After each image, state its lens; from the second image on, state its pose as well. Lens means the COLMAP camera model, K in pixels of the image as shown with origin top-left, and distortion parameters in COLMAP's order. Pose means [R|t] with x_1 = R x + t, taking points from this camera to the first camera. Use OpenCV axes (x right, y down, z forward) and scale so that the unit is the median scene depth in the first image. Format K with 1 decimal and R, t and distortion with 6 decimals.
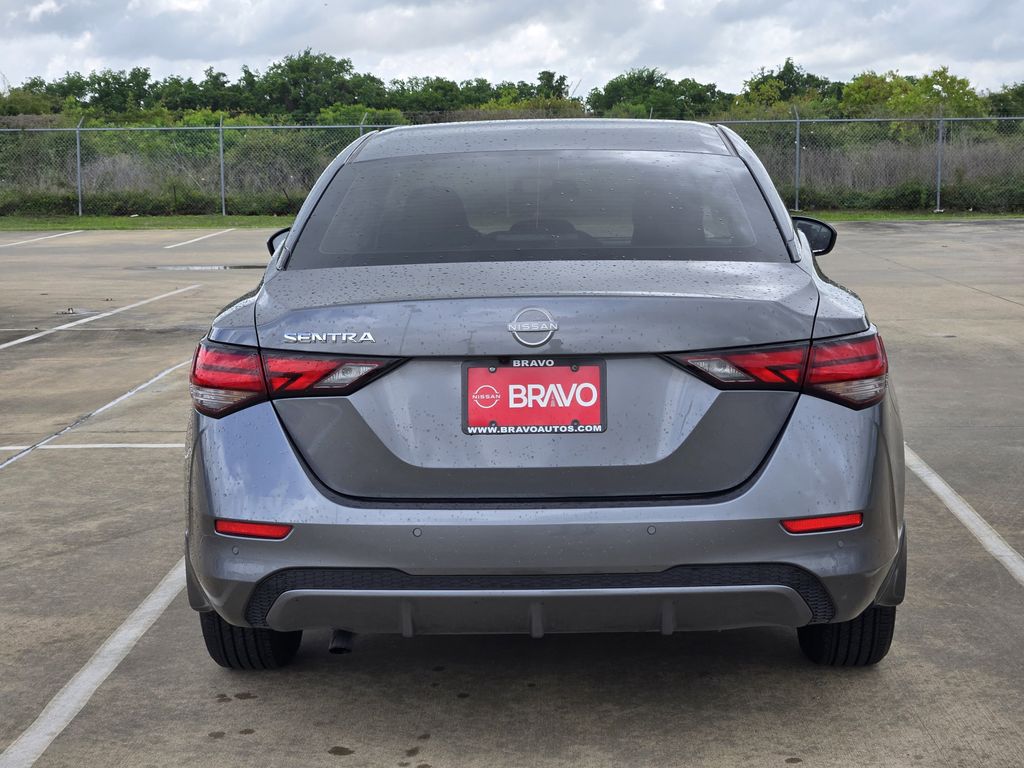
lens RADIAL K [[1930.6, 0, 512.0], [0, 1930.6, 381.7], [0, 0, 1]] dist [0.019301, 0.000000]
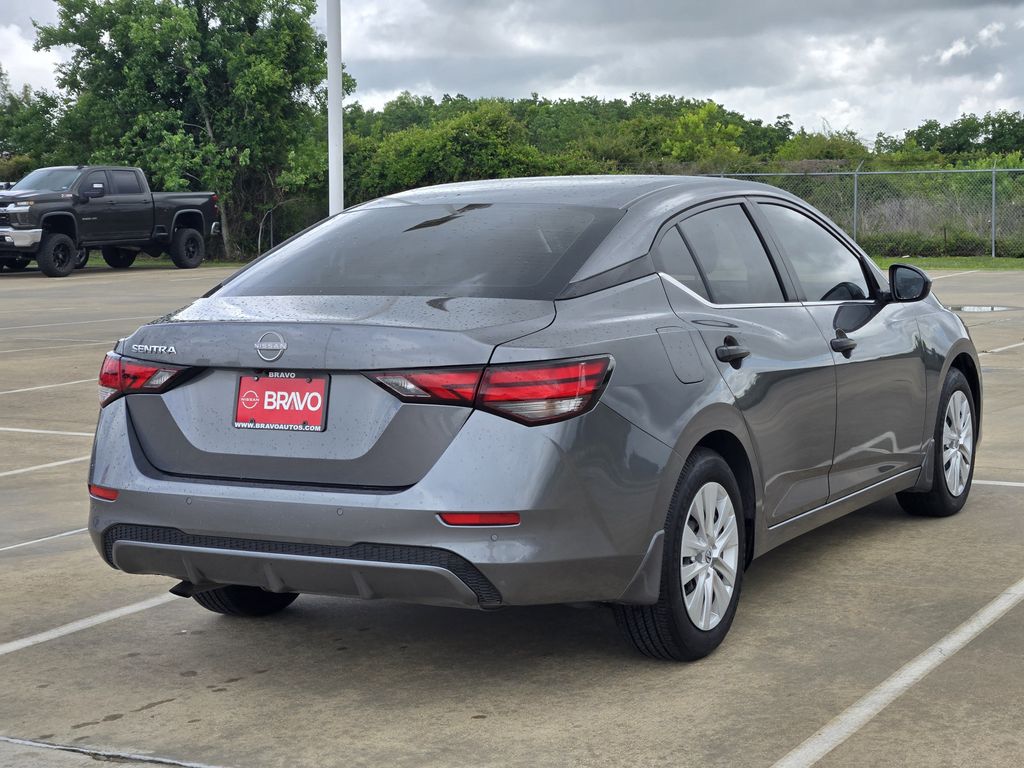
lens RADIAL K [[1930.6, 0, 507.2], [0, 1930.6, 384.0], [0, 0, 1]] dist [0.019301, 0.000000]
pose [[0.883987, 0.042165, -0.465606, 0.715609], [-0.051129, 0.998670, -0.006635, -0.002730], [0.464707, 0.029671, 0.884967, -0.053722]]
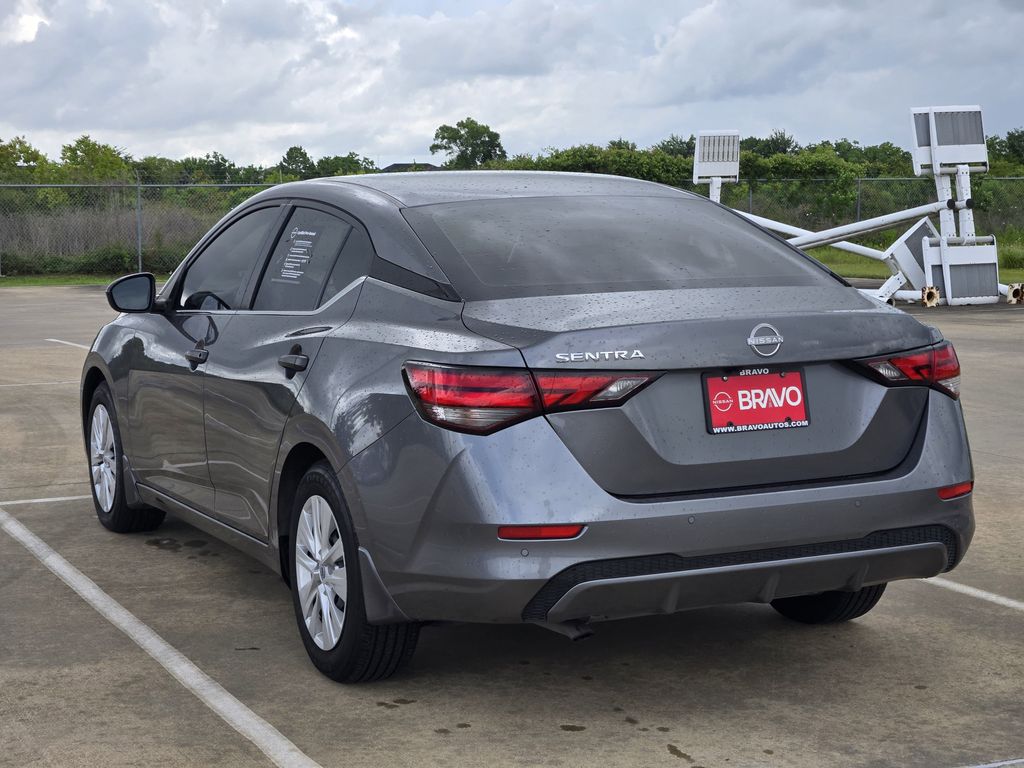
lens RADIAL K [[1930.6, 0, 507.4], [0, 1930.6, 379.6], [0, 0, 1]] dist [0.019301, 0.000000]
pose [[0.890997, -0.039471, 0.452290, -0.644888], [0.055748, 0.998187, -0.022711, 0.013399], [-0.450573, 0.045450, 0.891582, 0.009874]]
